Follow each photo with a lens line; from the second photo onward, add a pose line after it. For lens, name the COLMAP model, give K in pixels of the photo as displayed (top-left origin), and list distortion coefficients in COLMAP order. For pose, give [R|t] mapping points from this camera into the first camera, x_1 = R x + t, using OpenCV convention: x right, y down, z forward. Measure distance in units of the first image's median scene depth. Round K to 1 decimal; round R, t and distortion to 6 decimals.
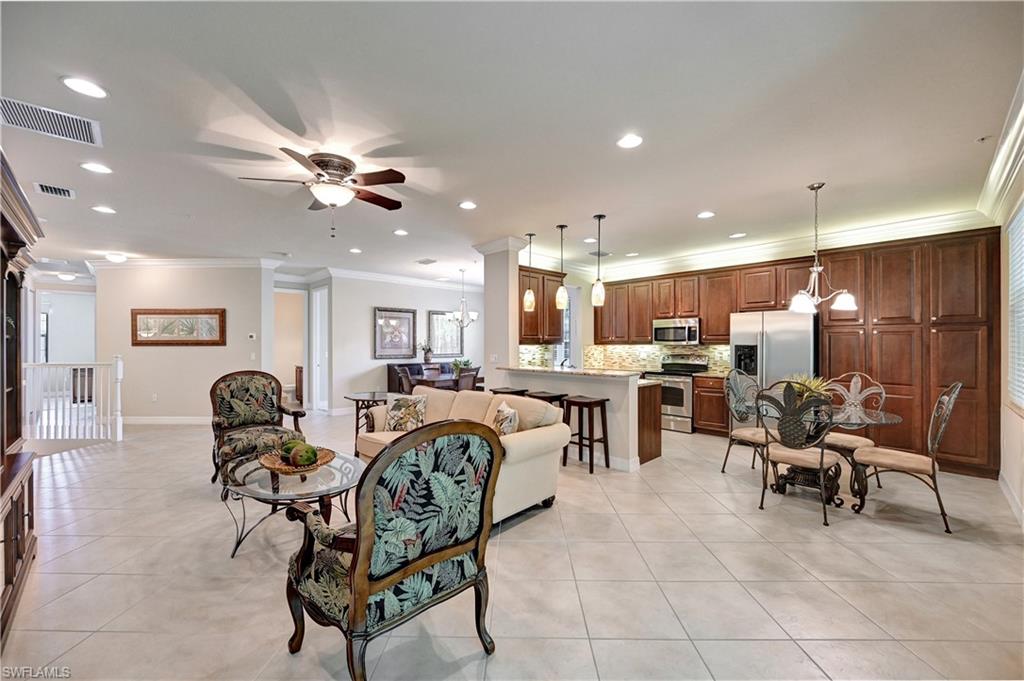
lens RADIAL K [[410.6, 0, 508.5], [0, 410.6, 343.8], [0, 0, 1]] dist [0.001234, 0.000049]
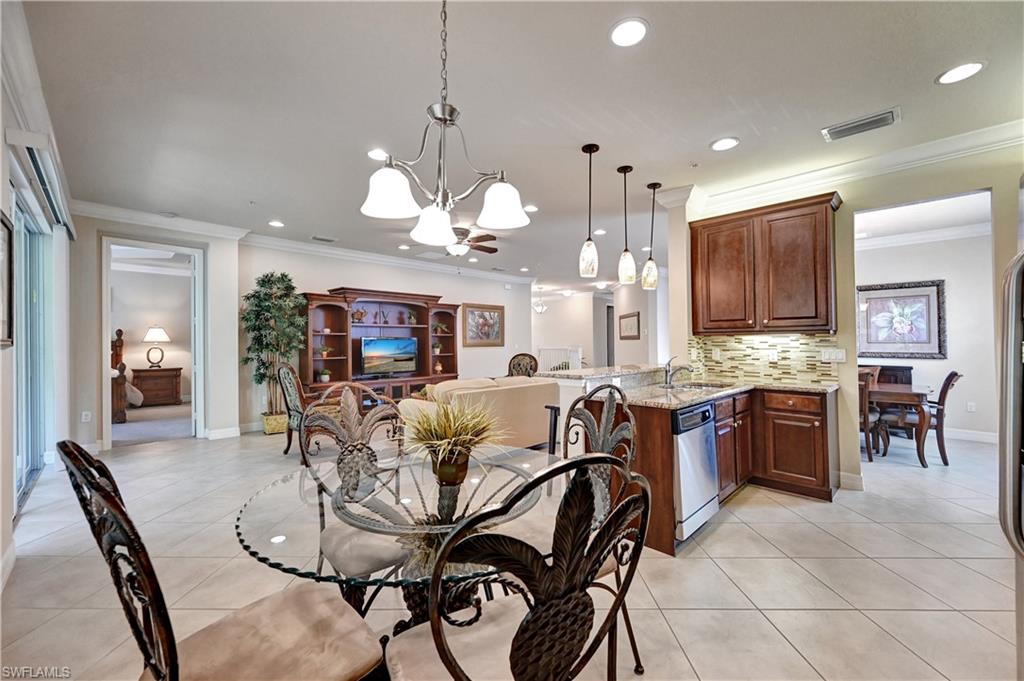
lens RADIAL K [[396.8, 0, 512.1], [0, 396.8, 345.3], [0, 0, 1]] dist [-0.001190, -0.000172]
pose [[0.026394, 0.011310, -0.999588, 0.864859], [-0.000090, 0.999936, 0.011311, 0.013623], [0.999652, -0.000209, 0.026393, 0.835638]]
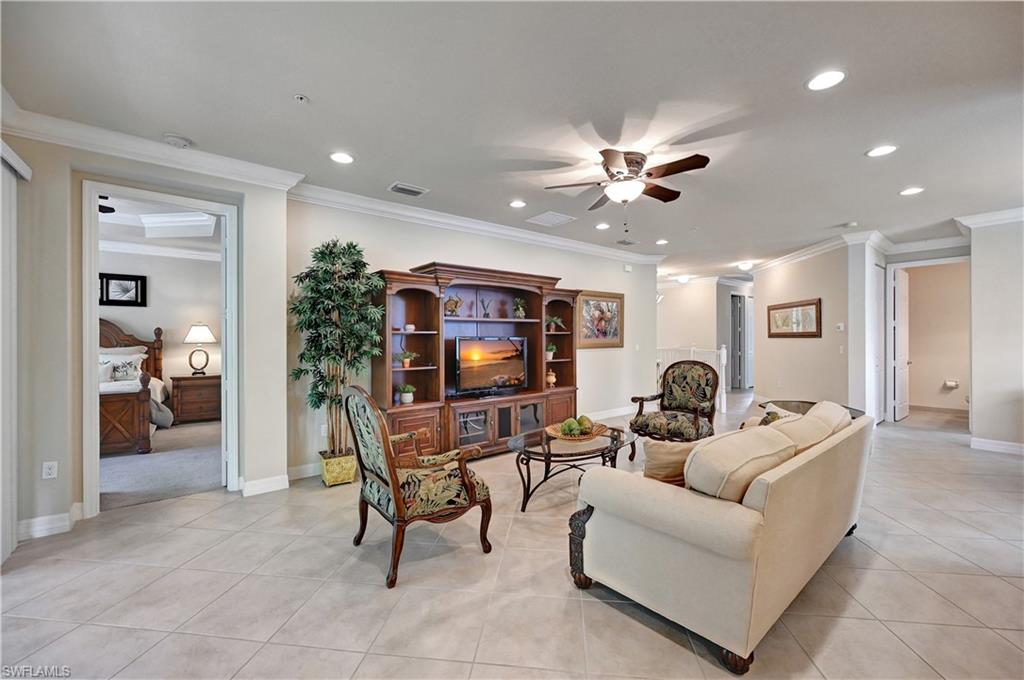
lens RADIAL K [[407.1, 0, 514.1], [0, 407.1, 338.3], [0, 0, 1]] dist [0.000758, 0.000134]
pose [[-0.097863, 0.001329, -0.995199, 0.449294], [0.002630, 0.999996, 0.001077, 0.004002], [0.995196, -0.002512, -0.097866, 0.594794]]
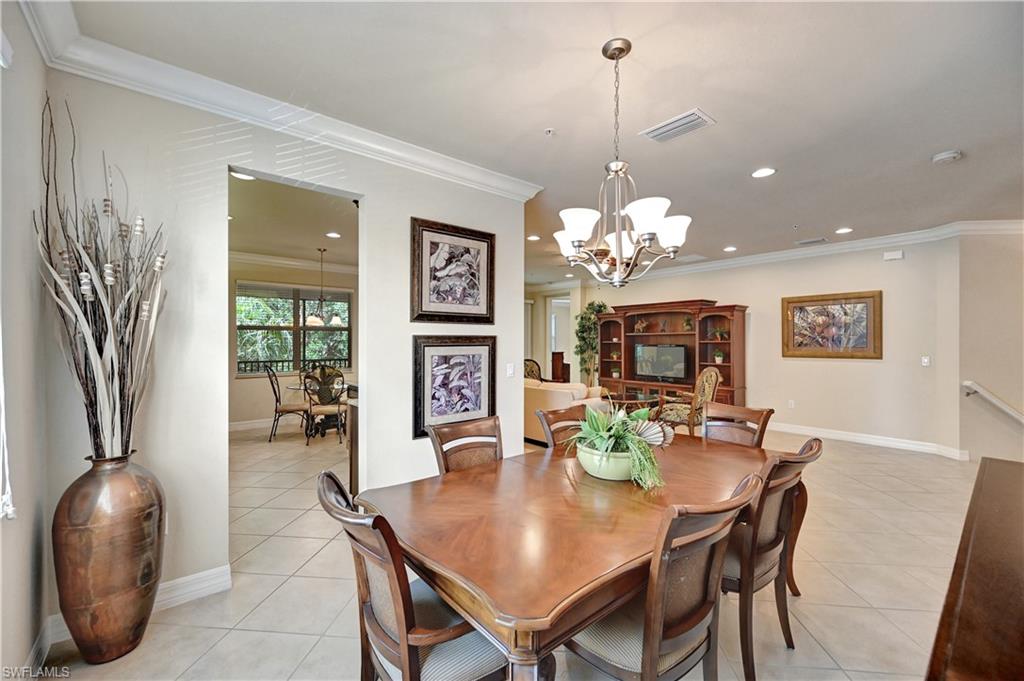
lens RADIAL K [[418.9, 0, 512.0], [0, 418.9, 340.5], [0, 0, 1]] dist [0.000359, 0.000040]
pose [[-0.996042, -0.002946, 0.088831, -0.129139], [-0.002979, 0.999996, -0.000245, -0.010582], [-0.088830, -0.000509, -0.996047, 2.121884]]
